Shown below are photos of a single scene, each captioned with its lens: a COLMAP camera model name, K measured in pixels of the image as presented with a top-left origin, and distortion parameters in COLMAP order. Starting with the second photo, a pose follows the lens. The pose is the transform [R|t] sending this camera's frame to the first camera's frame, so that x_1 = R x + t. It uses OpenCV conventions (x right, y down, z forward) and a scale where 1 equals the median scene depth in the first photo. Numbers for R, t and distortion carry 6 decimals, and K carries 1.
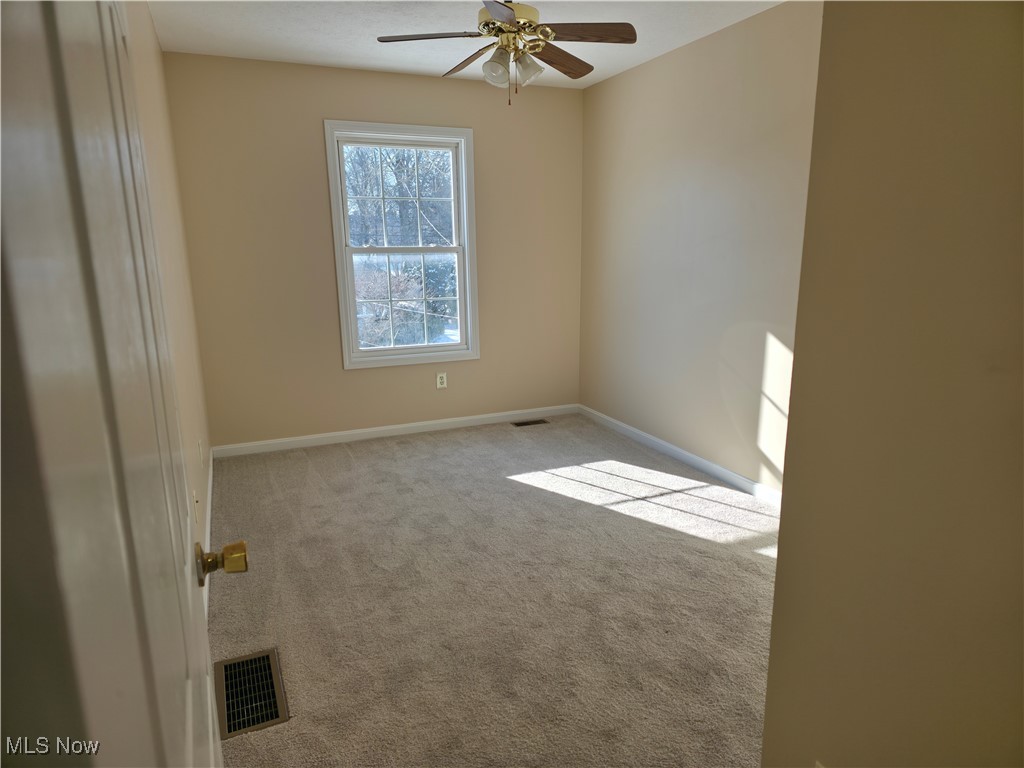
lens RADIAL K [[674.2, 0, 519.9], [0, 674.2, 389.8], [0, 0, 1]] dist [0.071566, -0.032967]
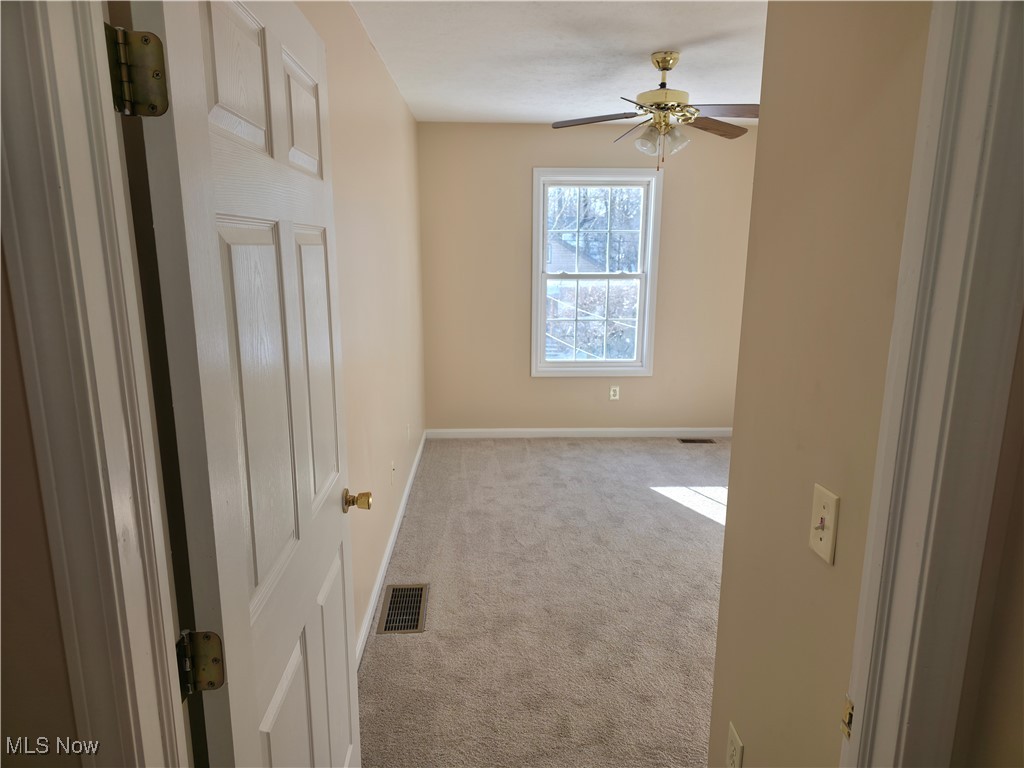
lens RADIAL K [[674.2, 0, 508.8], [0, 674.2, 381.1], [0, 0, 1]] dist [0.071566, -0.032967]
pose [[0.933203, 0.090039, -0.347885, 0.153490], [-0.095383, 0.995439, 0.001772, -0.027452], [0.346458, 0.031528, 0.937535, -0.148083]]
